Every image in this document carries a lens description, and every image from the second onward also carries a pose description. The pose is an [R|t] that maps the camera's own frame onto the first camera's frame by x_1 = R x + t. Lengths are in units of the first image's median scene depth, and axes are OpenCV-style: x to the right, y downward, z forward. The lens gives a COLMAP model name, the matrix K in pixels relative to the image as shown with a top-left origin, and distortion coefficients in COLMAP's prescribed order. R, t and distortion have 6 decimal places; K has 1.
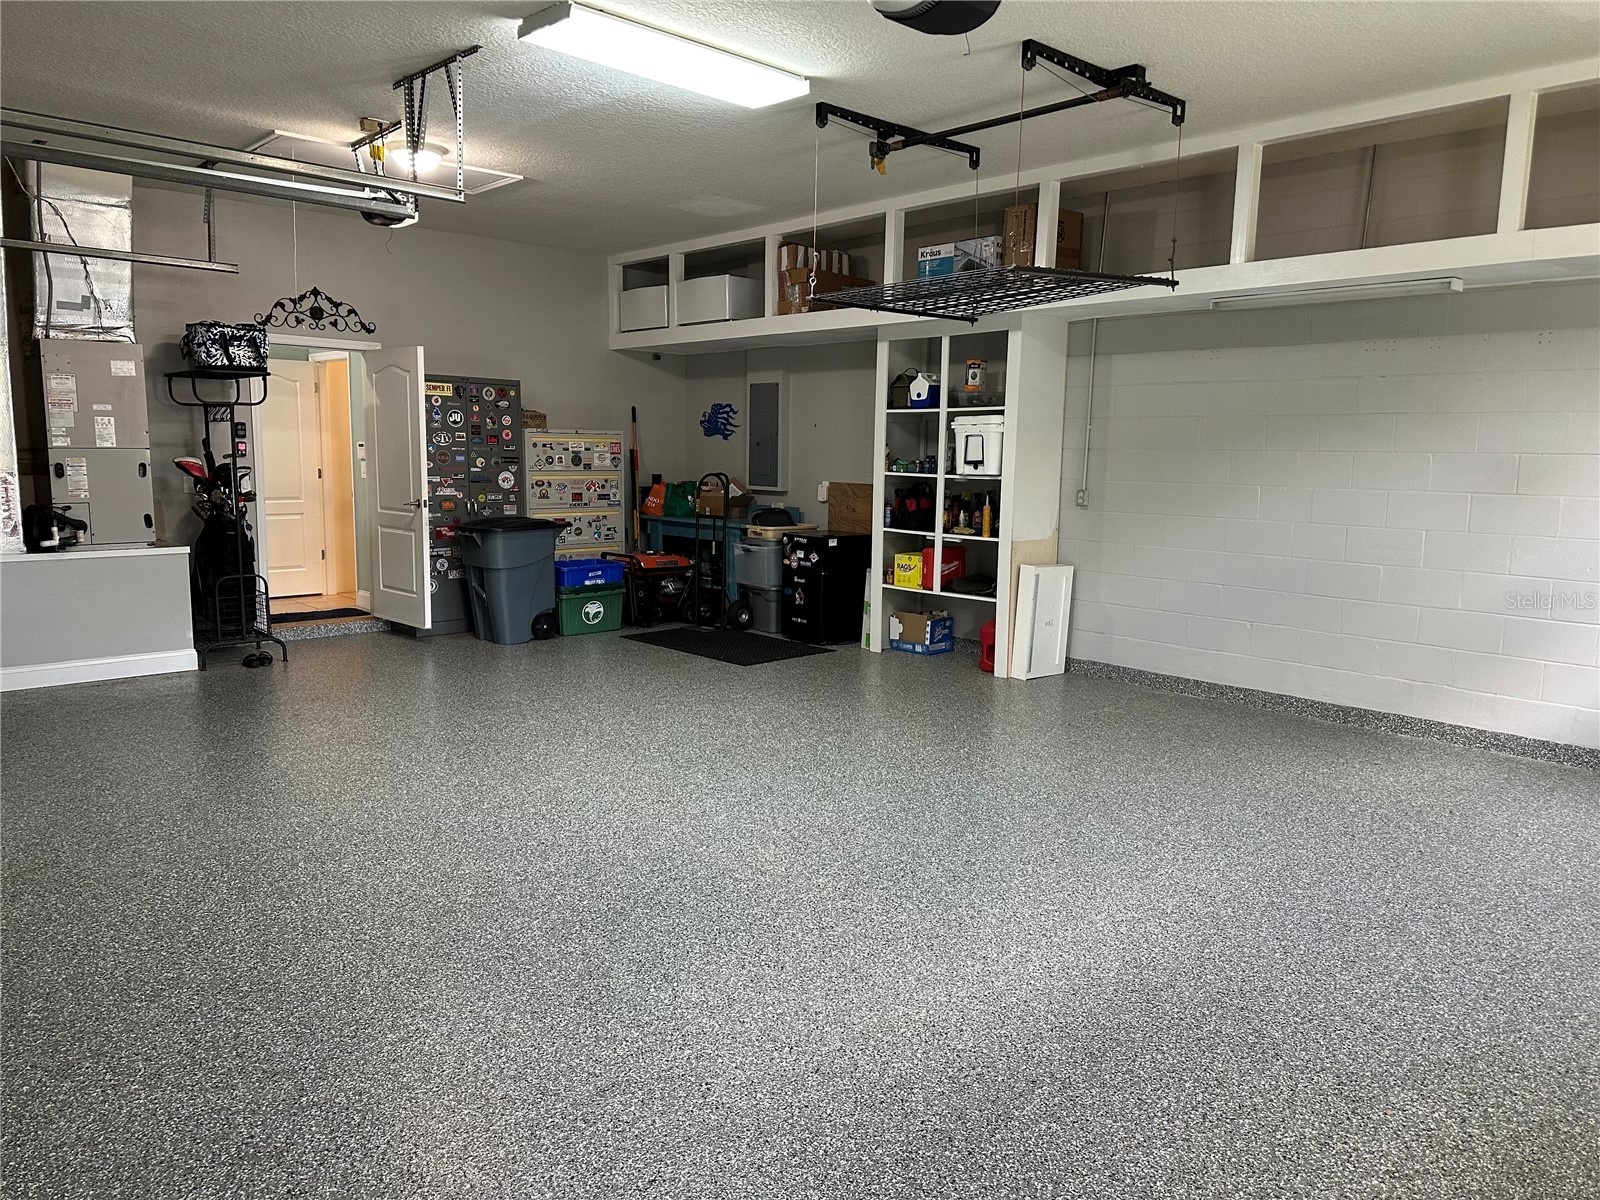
lens RADIAL K [[1105.8, 0, 801.4], [0, 1105.8, 603.4], [0, 0, 1]] dist [0.074958, -0.000348]
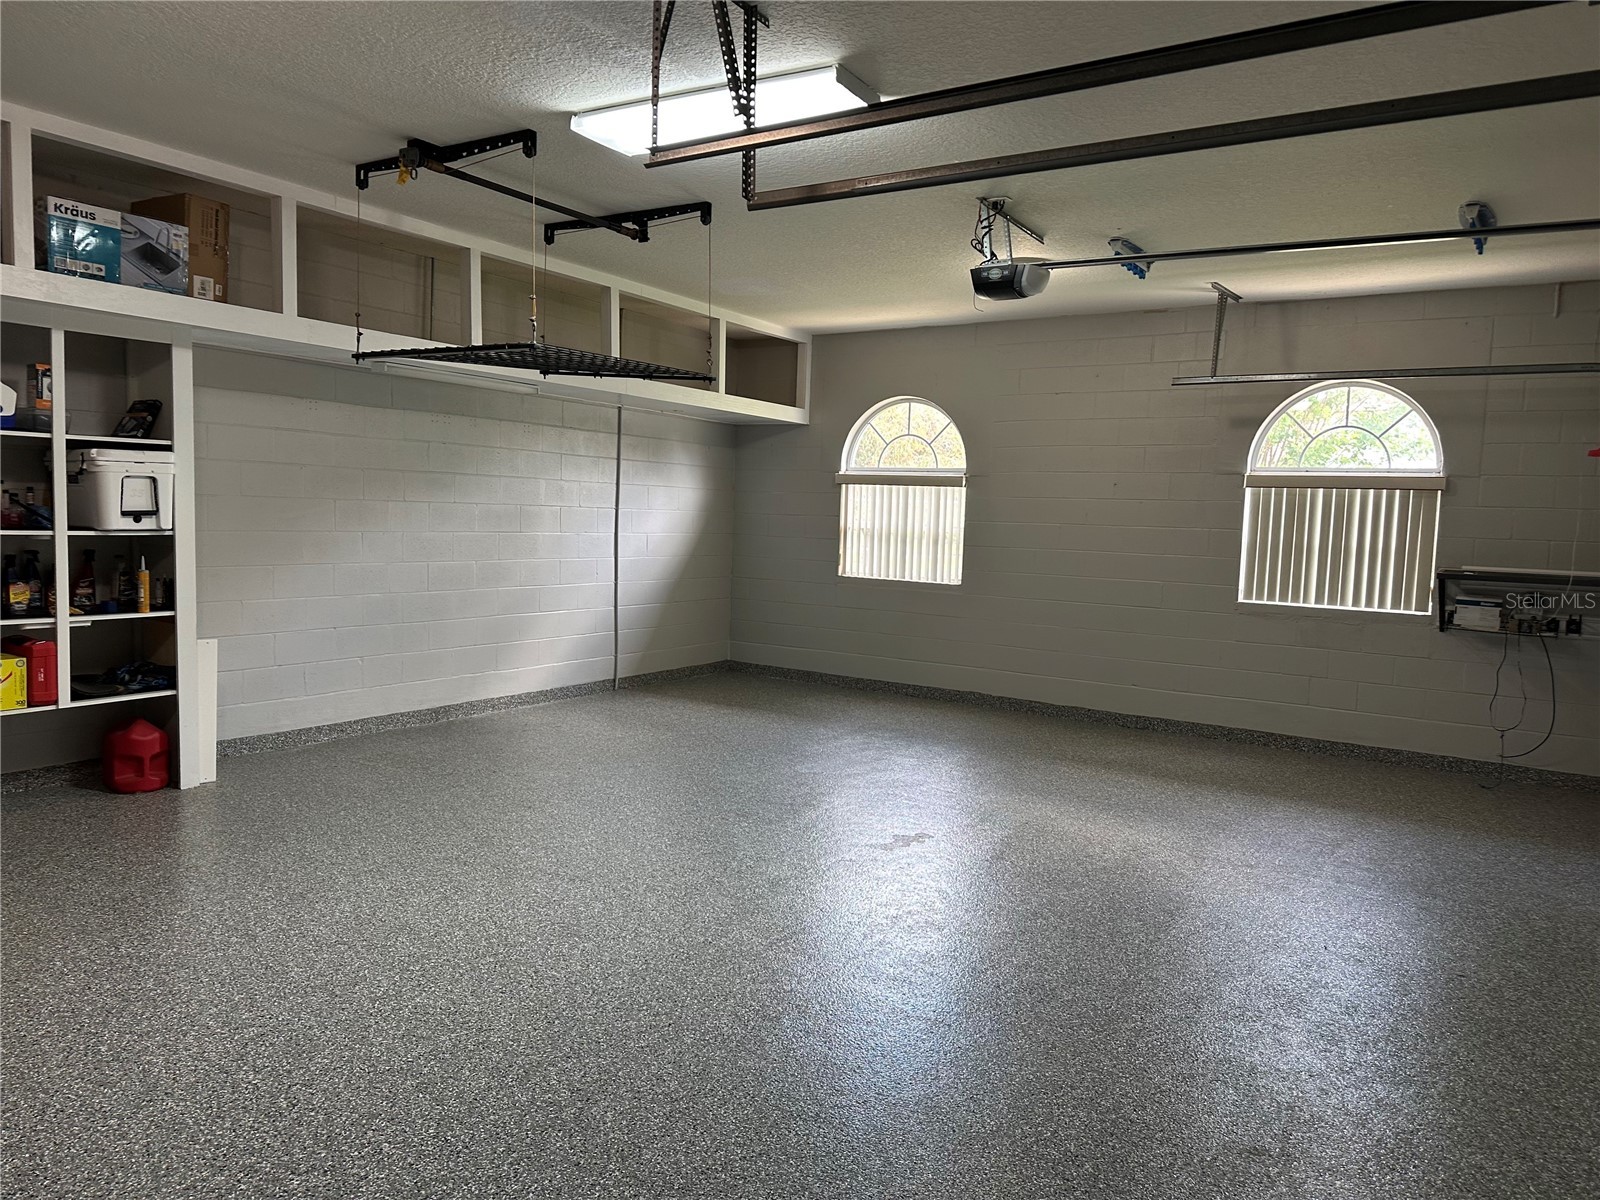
lens RADIAL K [[1127.6, 0, 798.6], [0, 1127.6, 596.8], [0, 0, 1]] dist [0.081780, -0.100672]
pose [[-0.226246, -0.102526, 0.968659, -0.686491], [0.096911, 0.987142, 0.127118, -0.127025], [-0.969237, 0.122634, -0.213401, 0.746845]]
